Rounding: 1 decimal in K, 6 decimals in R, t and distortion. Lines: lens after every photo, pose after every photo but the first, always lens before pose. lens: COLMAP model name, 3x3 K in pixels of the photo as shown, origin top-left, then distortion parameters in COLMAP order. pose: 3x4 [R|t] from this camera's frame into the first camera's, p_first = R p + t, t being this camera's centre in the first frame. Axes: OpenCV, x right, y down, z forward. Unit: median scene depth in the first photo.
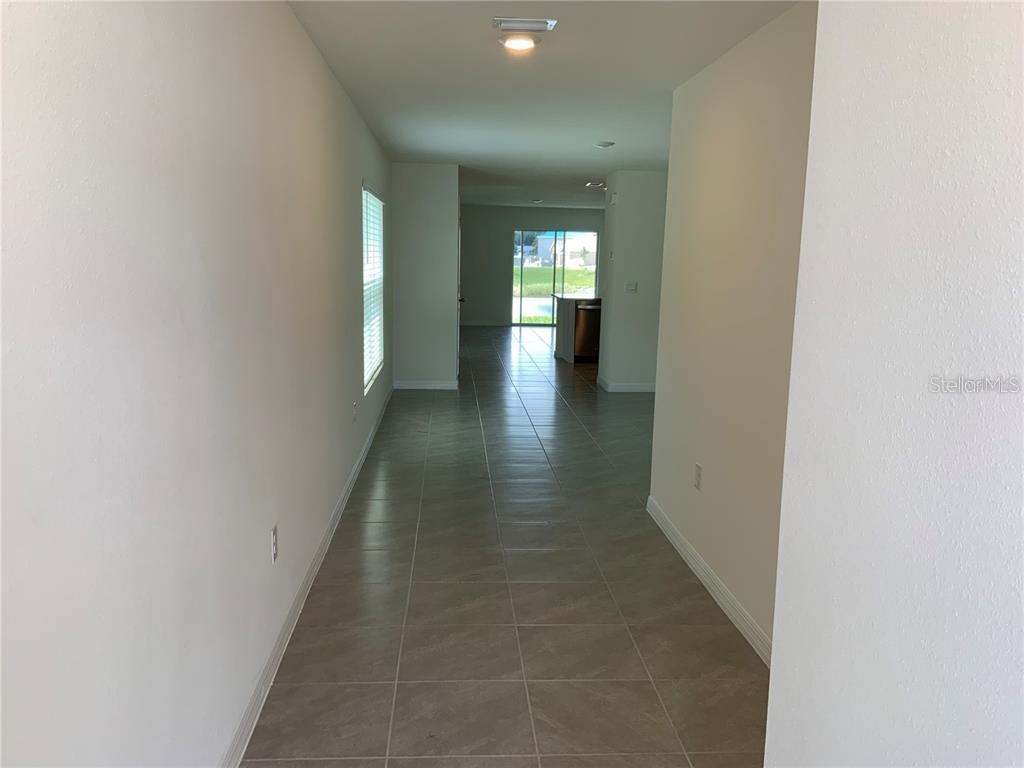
lens RADIAL K [[852.9, 0, 515.4], [0, 852.9, 380.1], [0, 0, 1]] dist [0.002841, -0.002366]
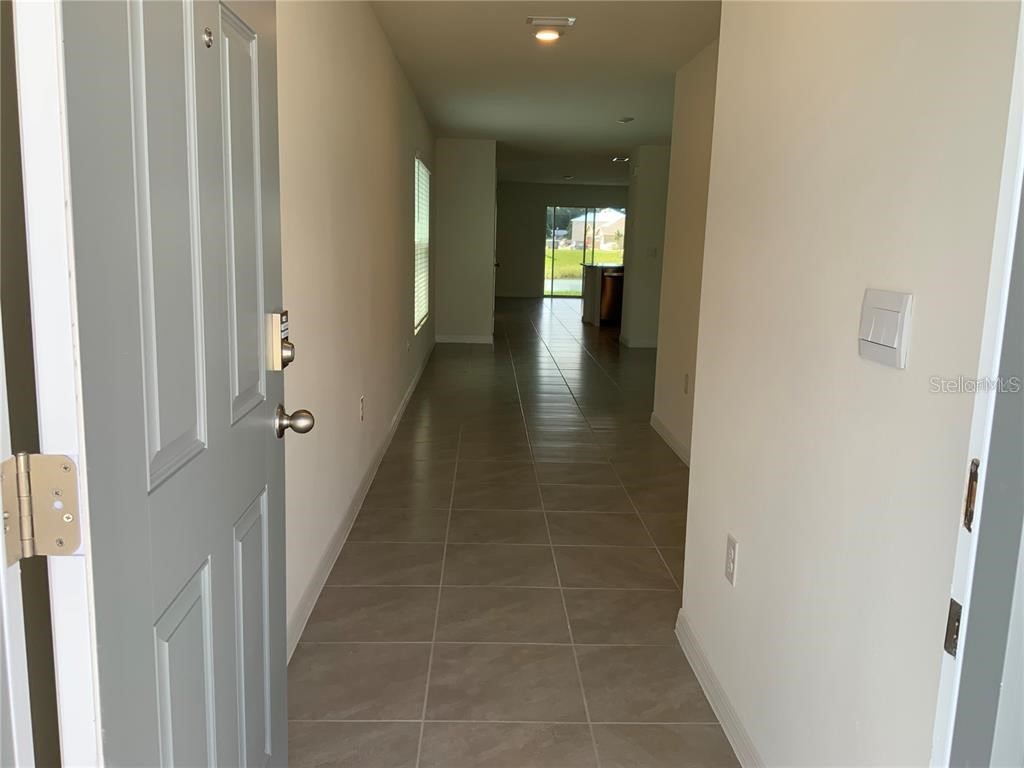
lens RADIAL K [[852.9, 0, 507.8], [0, 852.9, 387.2], [0, 0, 1]] dist [0.002841, -0.002366]
pose [[0.998814, 0.012659, -0.047019, 0.004198], [-0.011461, 0.999605, 0.025672, 0.034744], [0.047326, -0.025103, 0.998564, -0.101116]]
